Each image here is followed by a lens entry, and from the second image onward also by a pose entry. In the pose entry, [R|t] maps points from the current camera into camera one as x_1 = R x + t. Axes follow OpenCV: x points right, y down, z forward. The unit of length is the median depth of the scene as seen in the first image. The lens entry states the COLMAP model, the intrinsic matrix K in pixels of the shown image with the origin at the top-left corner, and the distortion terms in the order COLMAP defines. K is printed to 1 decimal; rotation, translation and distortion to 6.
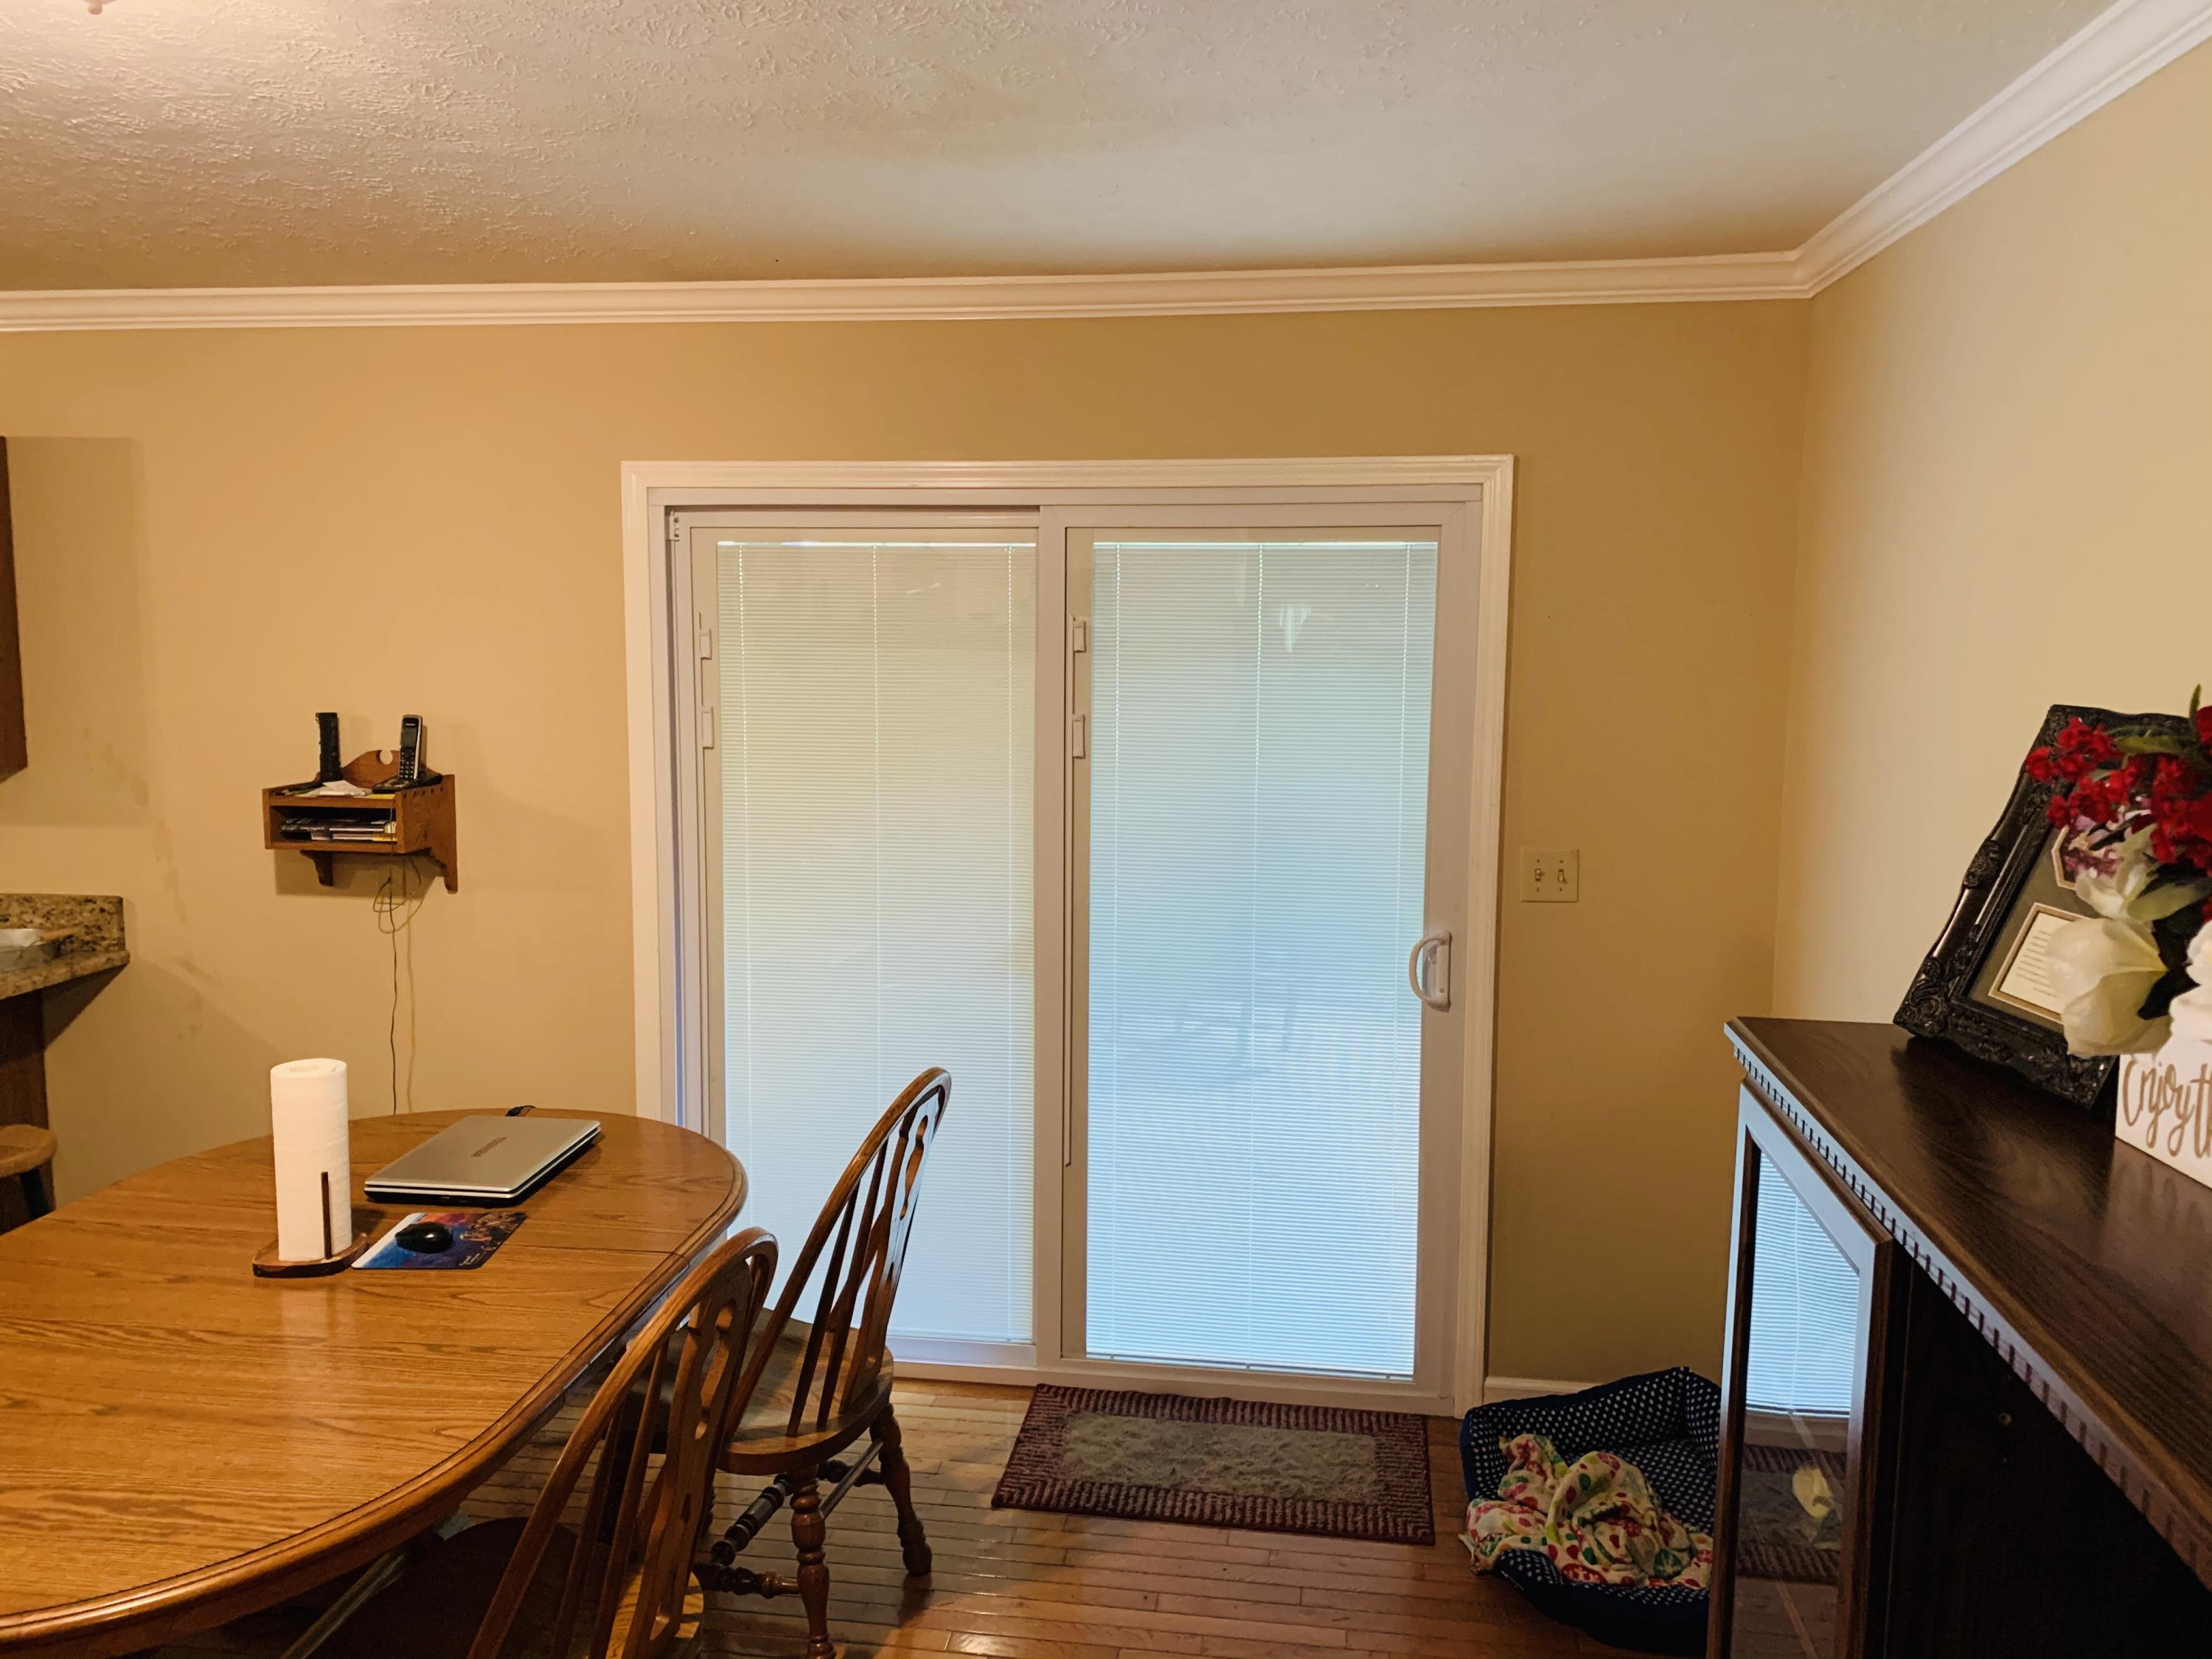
lens RADIAL K [[1675.8, 0, 1087.2], [0, 1675.8, 827.5], [0, 0, 1]] dist [0.048682, -0.060273]
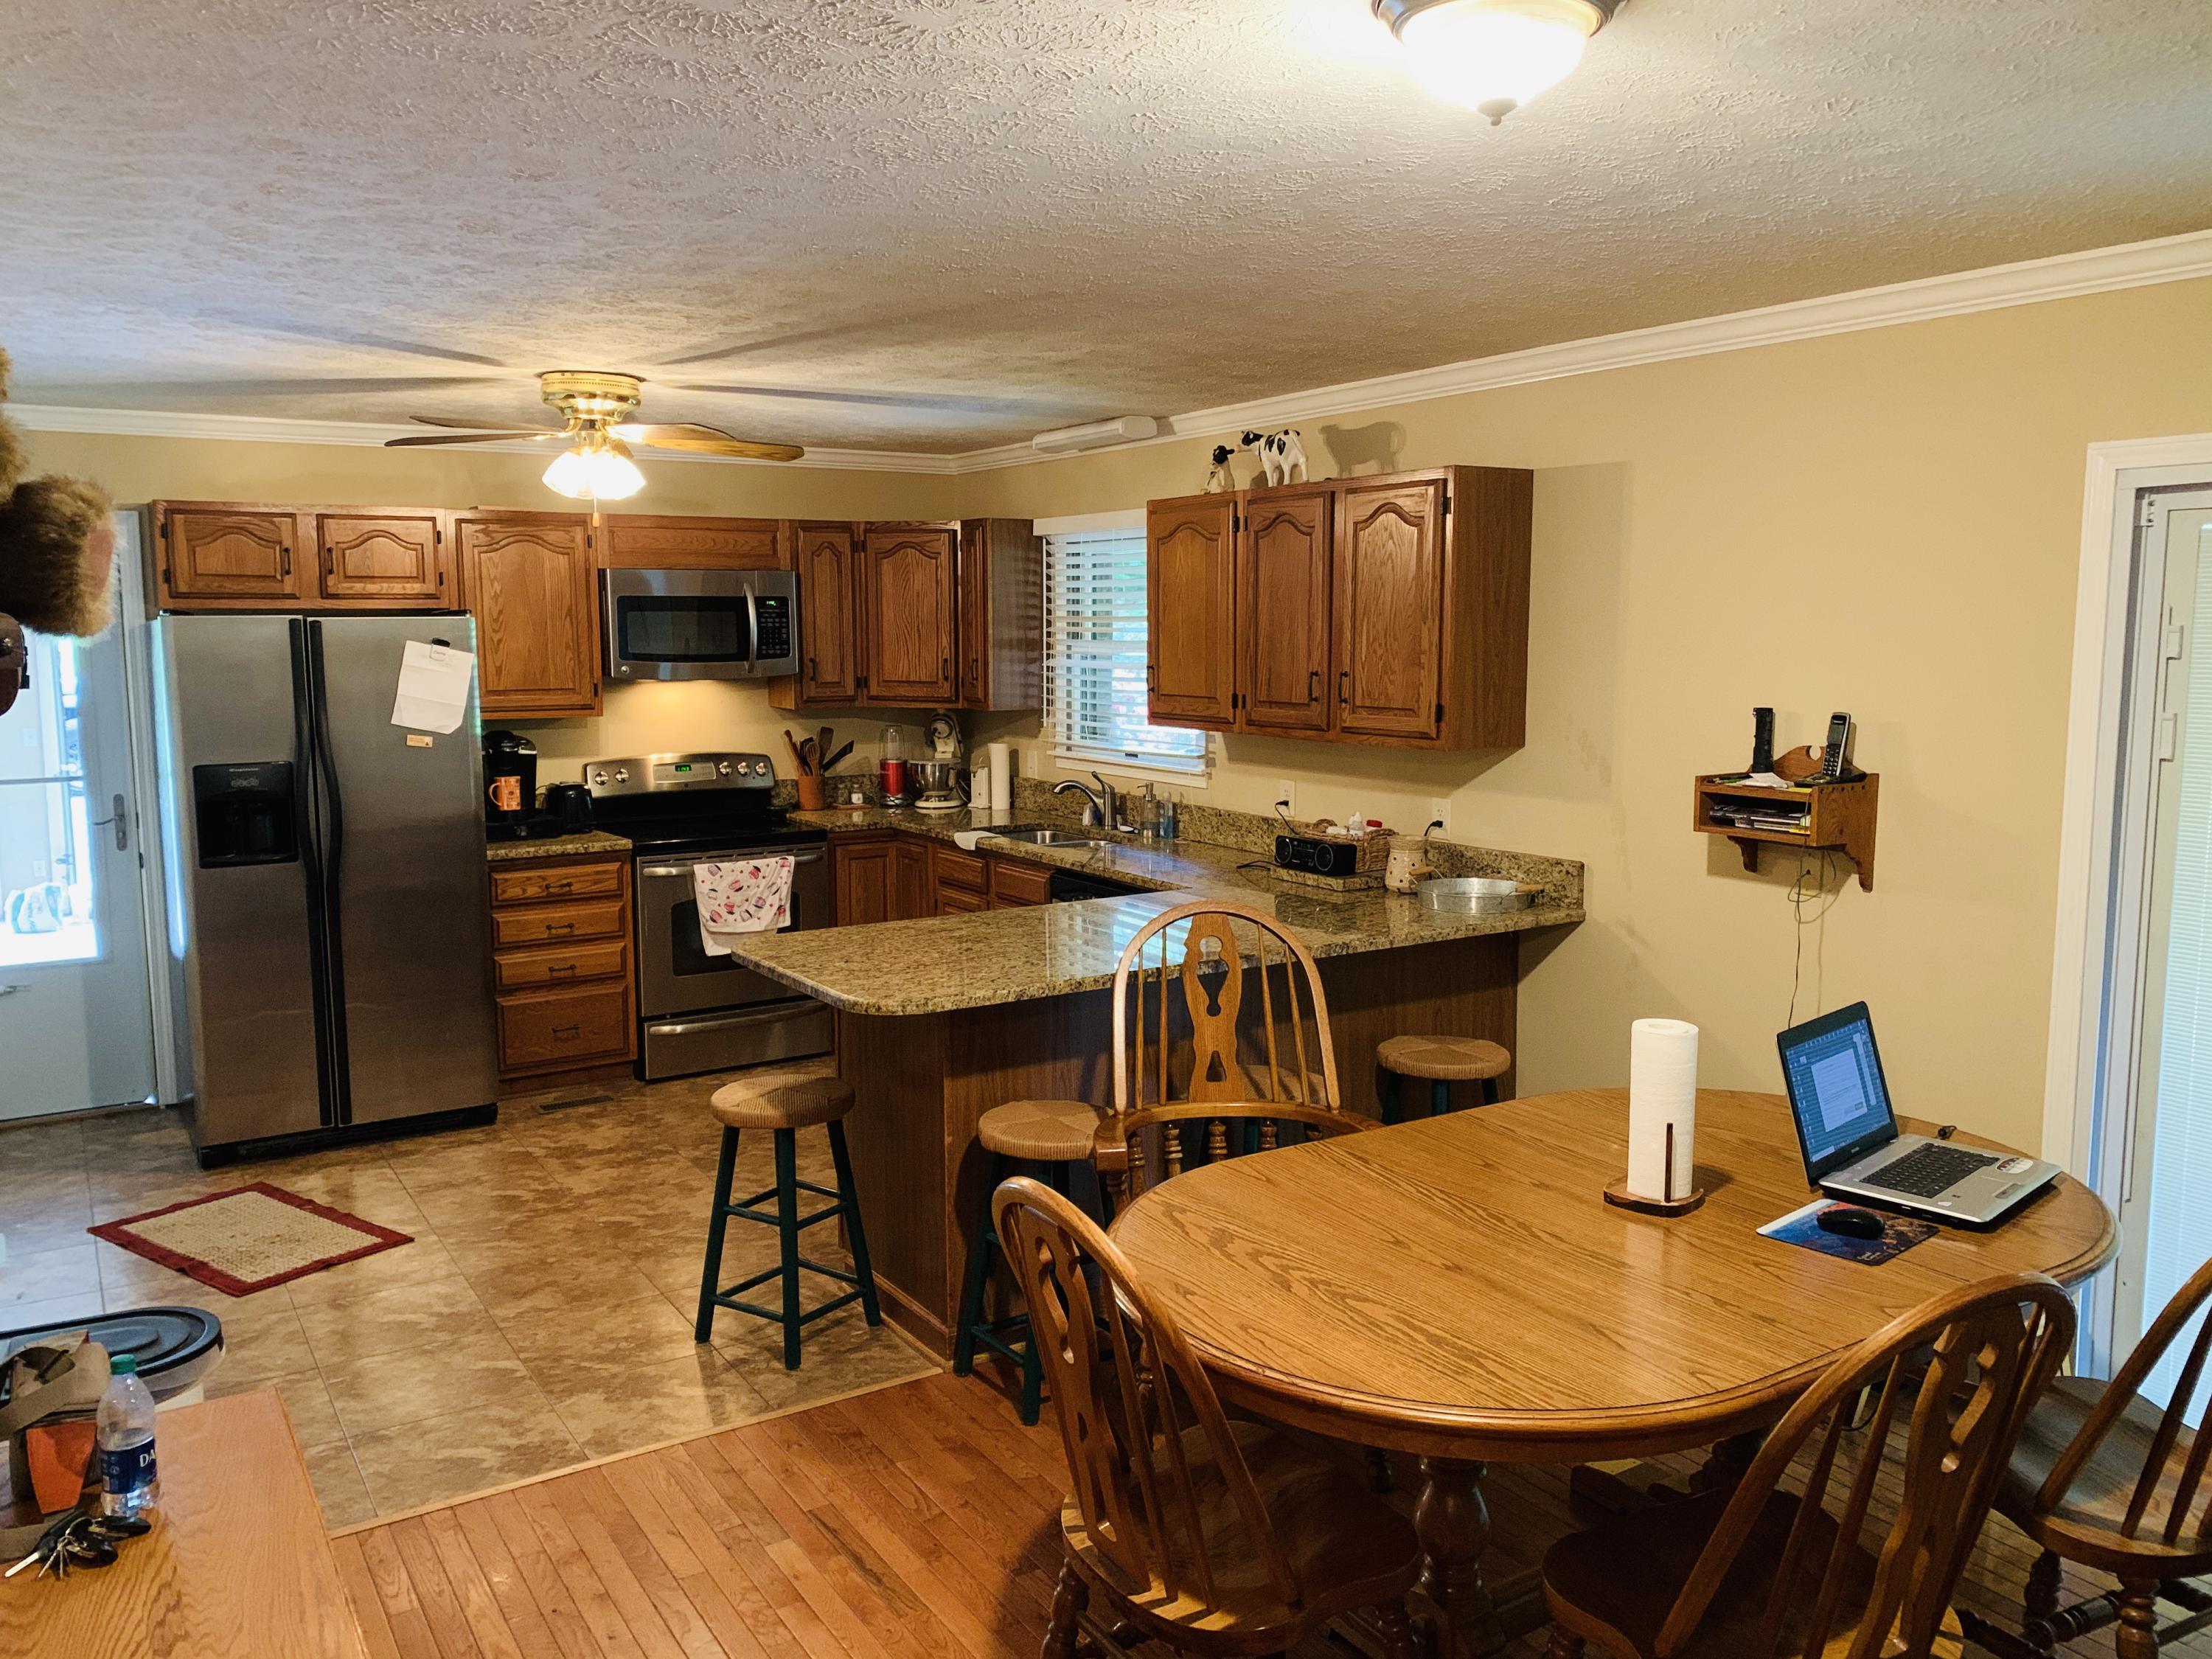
lens RADIAL K [[1675.8, 0, 1108.5], [0, 1675.8, 833.7], [0, 0, 1]] dist [0.048682, -0.060273]
pose [[0.655086, 0.087196, -0.750506, 0.087912], [-0.085512, 0.995492, 0.041020, 0.002361], [0.750699, 0.037306, 0.659590, -0.000460]]
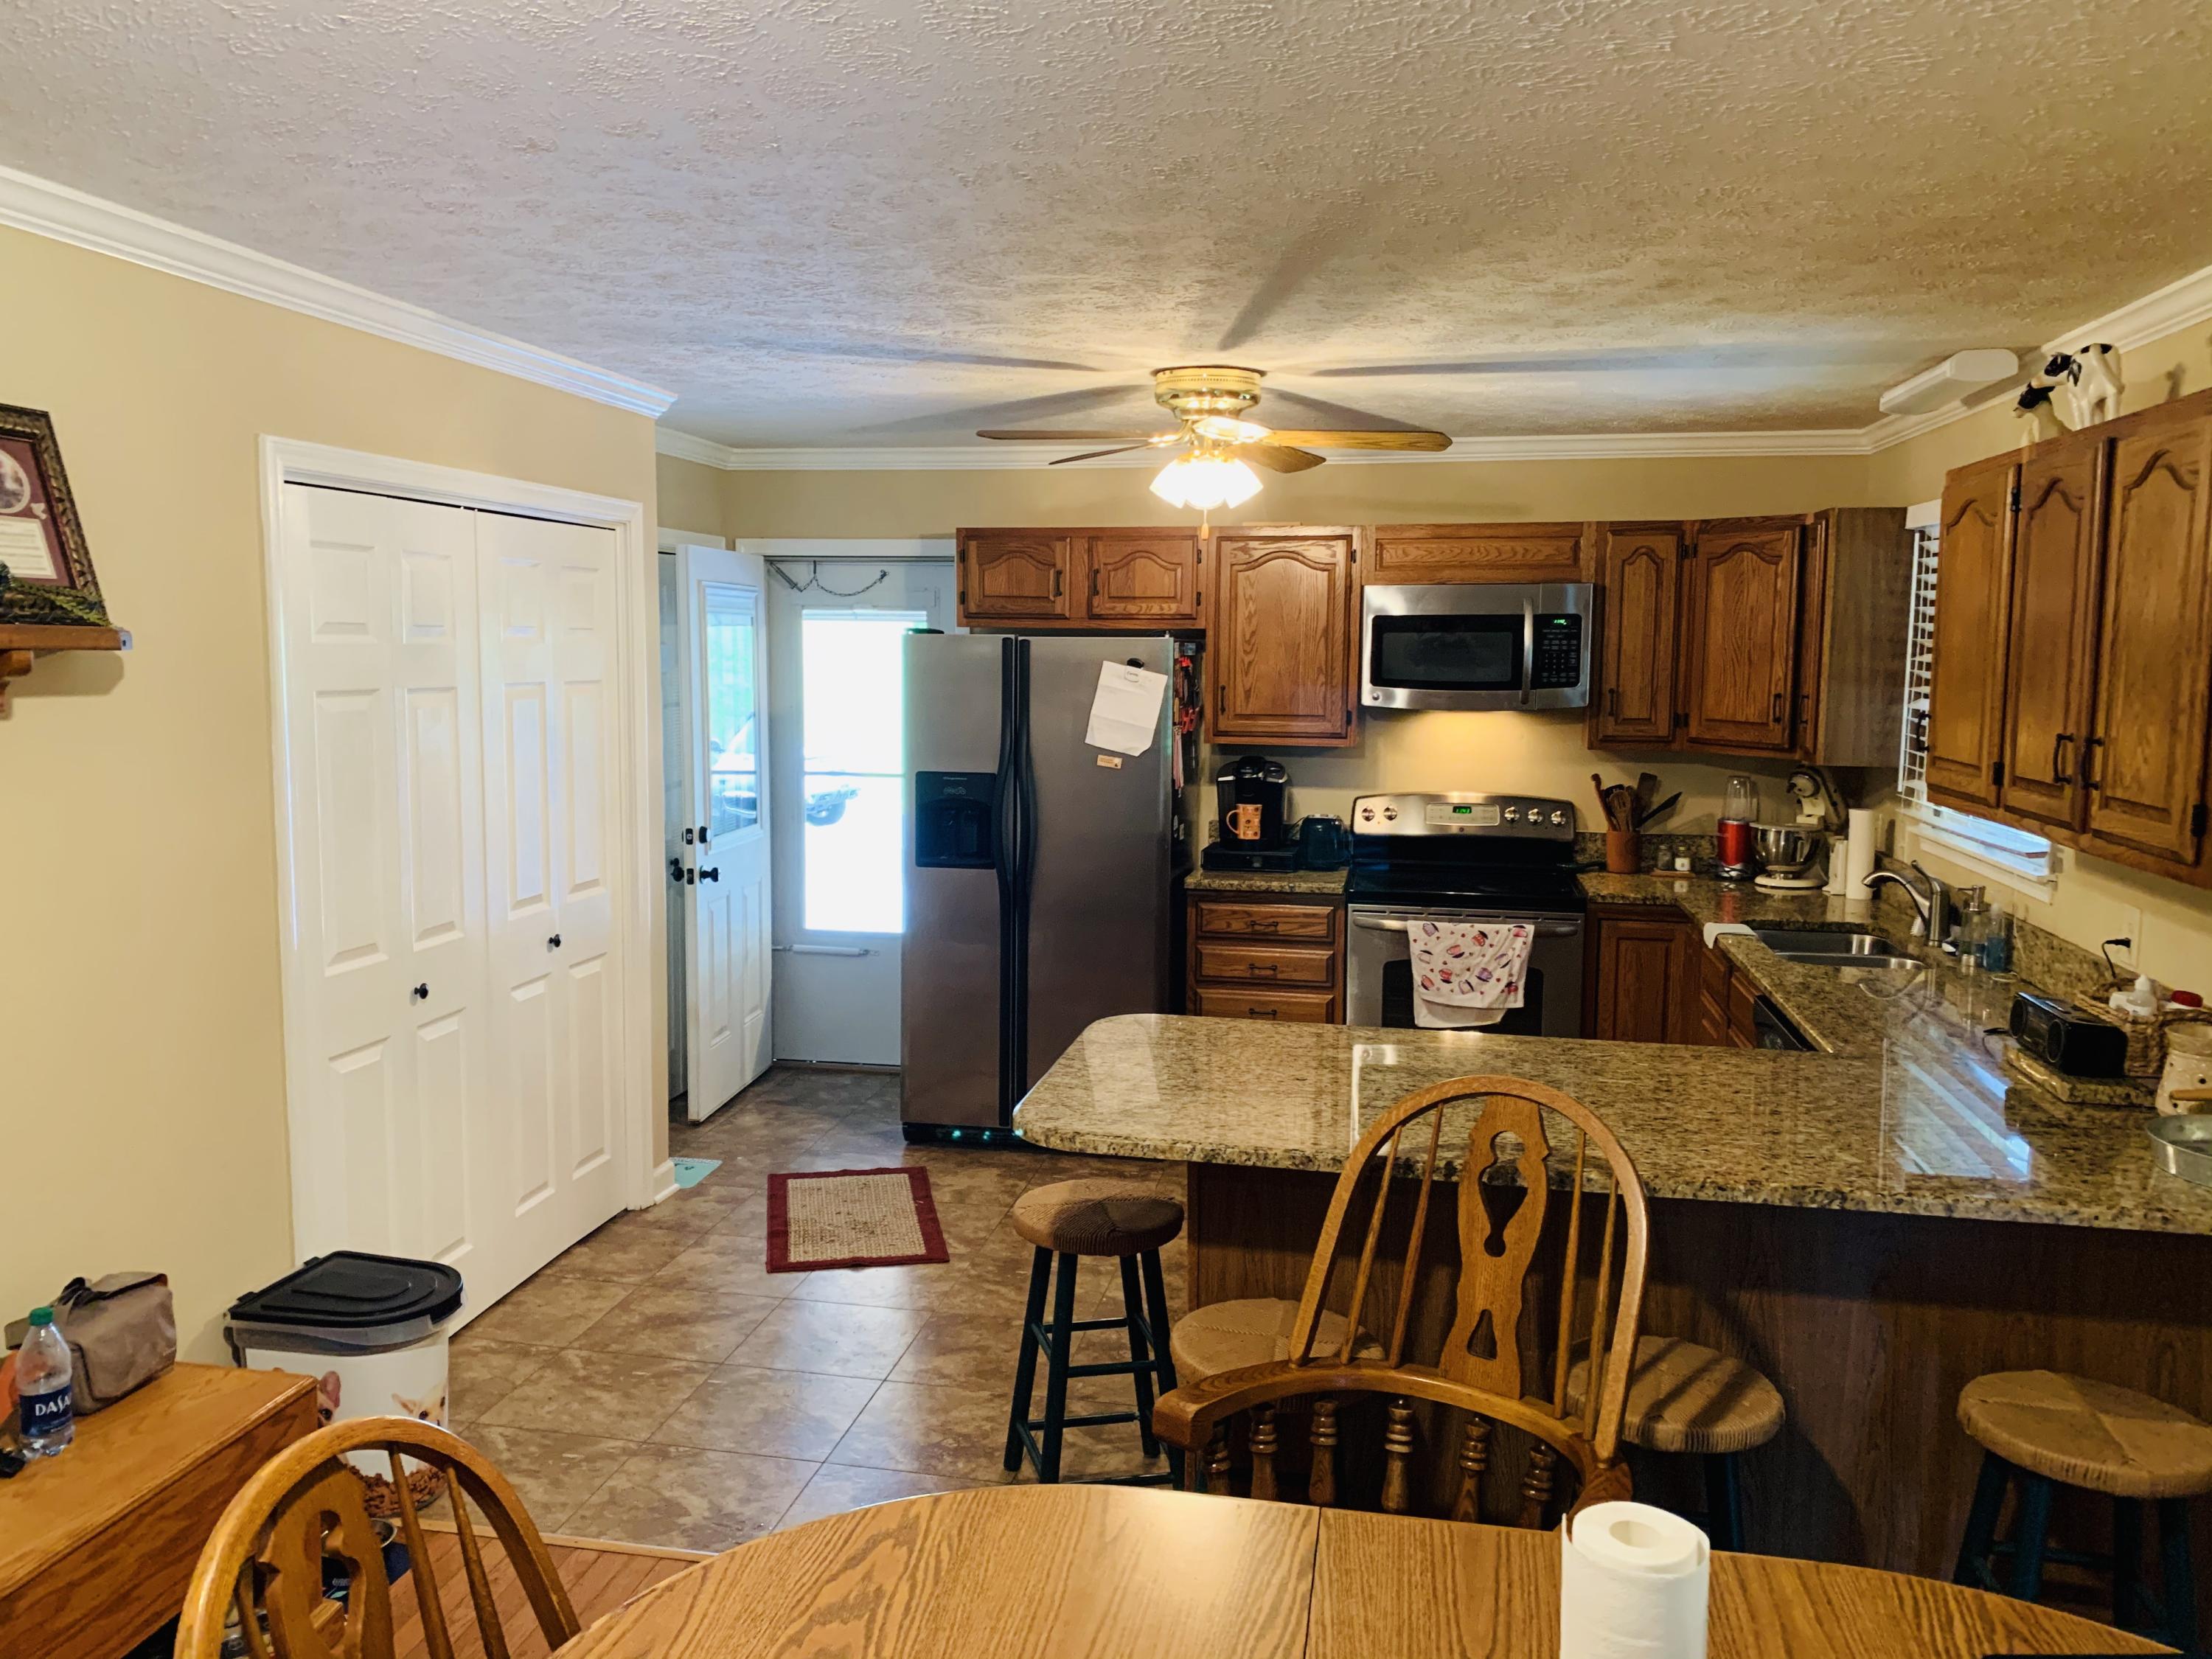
lens RADIAL K [[1675.8, 0, 1073.2], [0, 1675.8, 823.8], [0, 0, 1]] dist [0.048682, -0.060273]
pose [[-0.059947, 0.103661, -0.992804, 0.022481], [-0.130092, 0.985299, 0.110733, -0.076100], [0.989688, 0.135794, -0.045580, 0.606849]]
